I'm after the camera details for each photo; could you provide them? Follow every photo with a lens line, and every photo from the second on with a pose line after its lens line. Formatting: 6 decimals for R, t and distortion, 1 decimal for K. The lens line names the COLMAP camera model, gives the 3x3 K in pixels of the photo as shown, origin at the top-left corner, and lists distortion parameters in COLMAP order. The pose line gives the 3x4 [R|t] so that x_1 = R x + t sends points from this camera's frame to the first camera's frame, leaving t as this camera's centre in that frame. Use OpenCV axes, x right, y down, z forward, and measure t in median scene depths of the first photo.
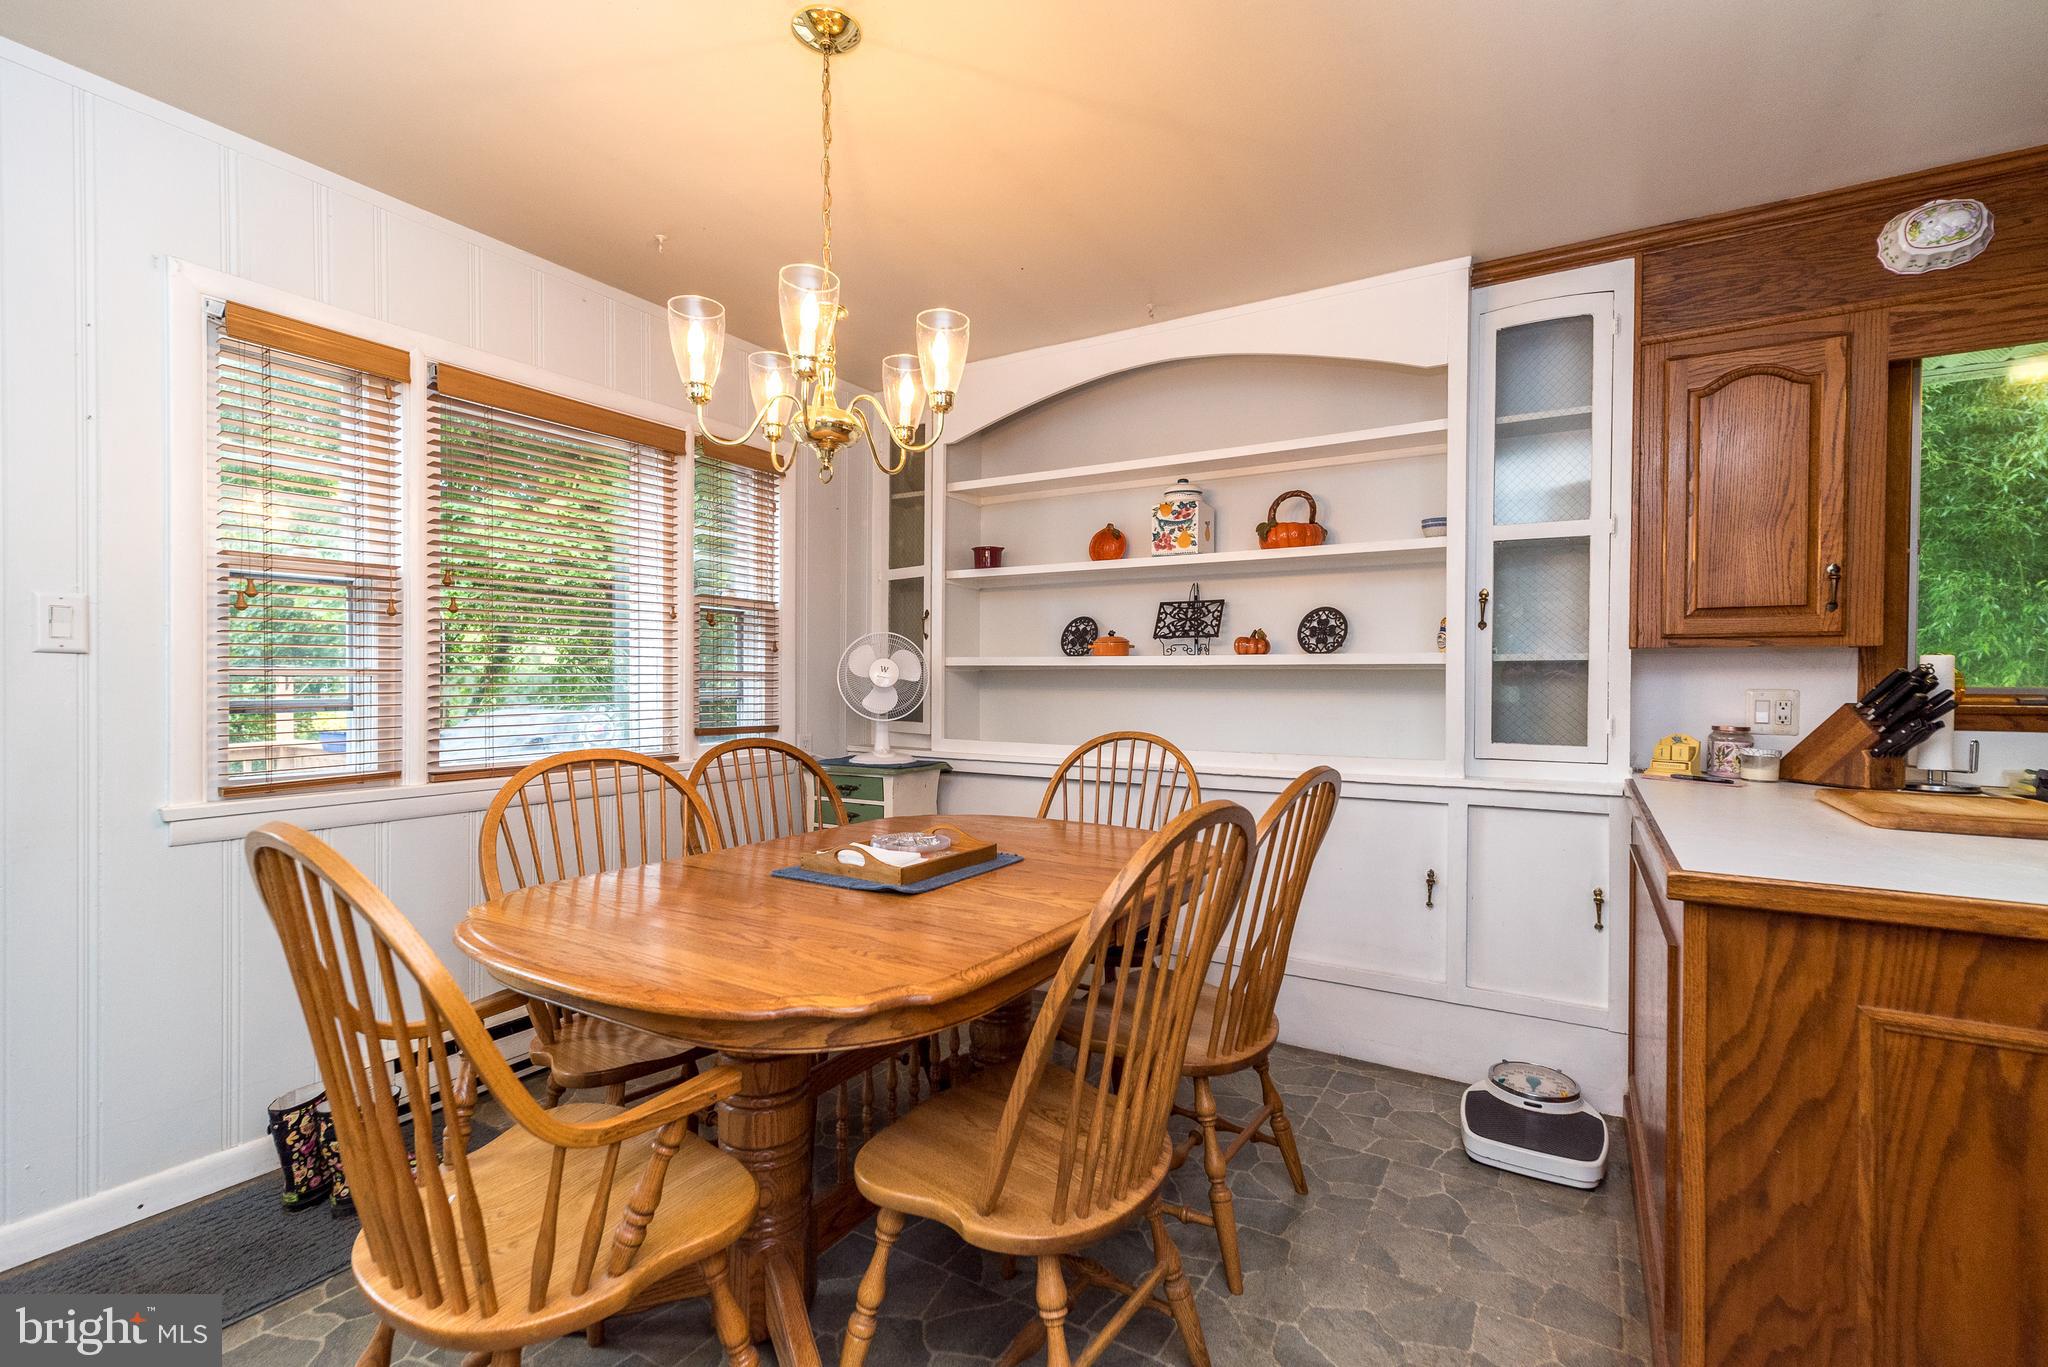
lens RADIAL K [[913.8, 0, 1021.4], [0, 913.8, 690.0], [0, 0, 1]] dist [0.002418, 0.000223]
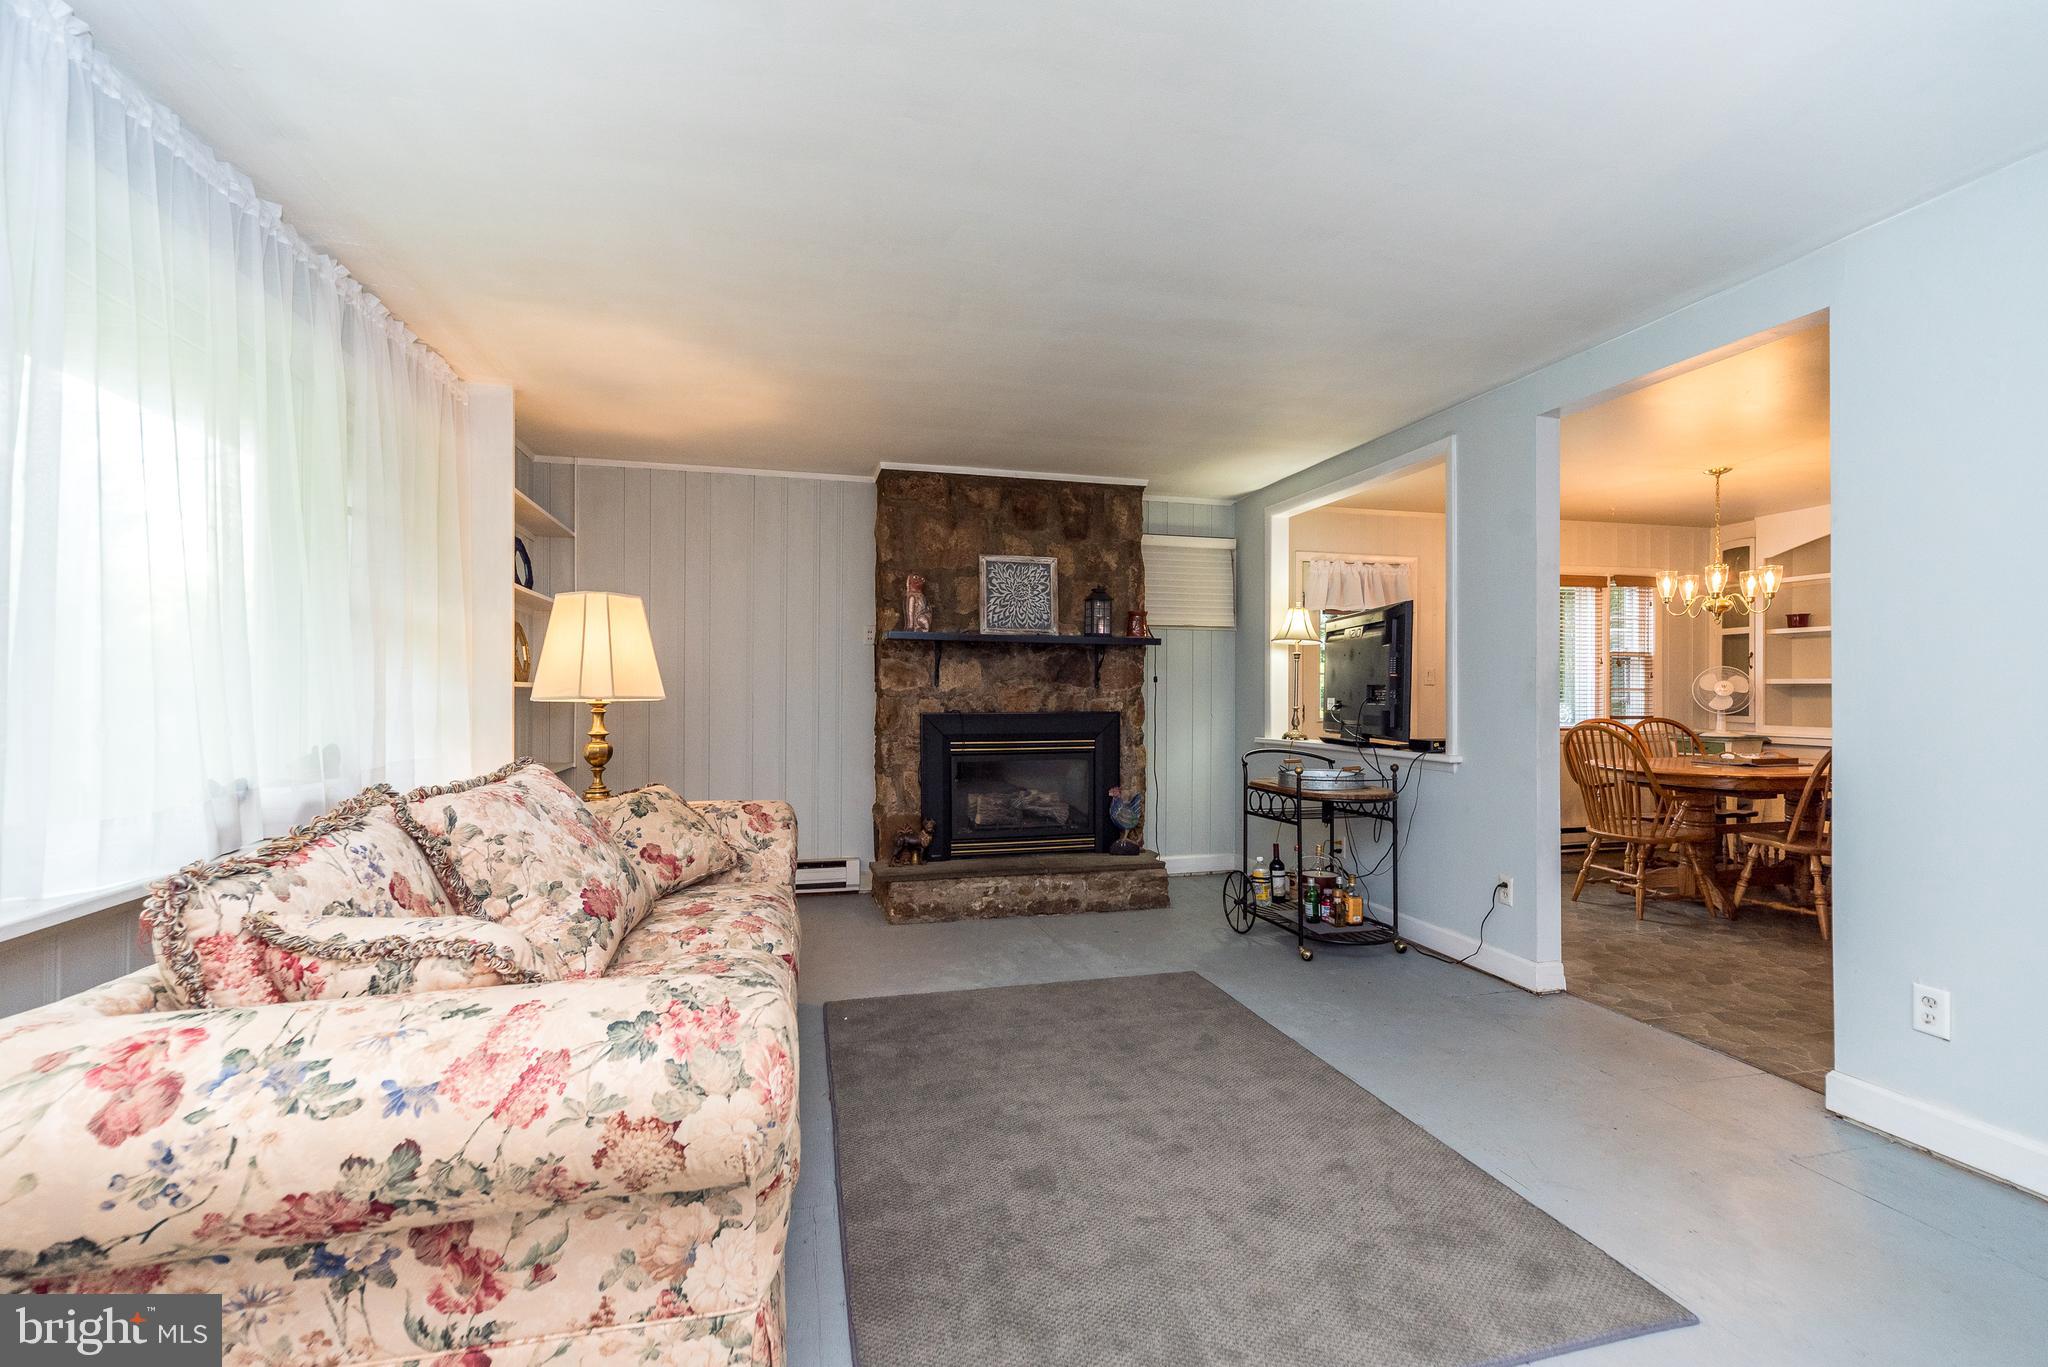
lens RADIAL K [[894.1, 0, 1020.7], [0, 894.1, 694.4], [0, 0, 1]] dist [0.003821, 0.000868]
pose [[0.724570, -0.003255, -0.689193, 0.085407], [-0.007504, 0.999892, -0.012611, 0.032884], [0.689160, 0.014310, 0.724468, -1.566031]]
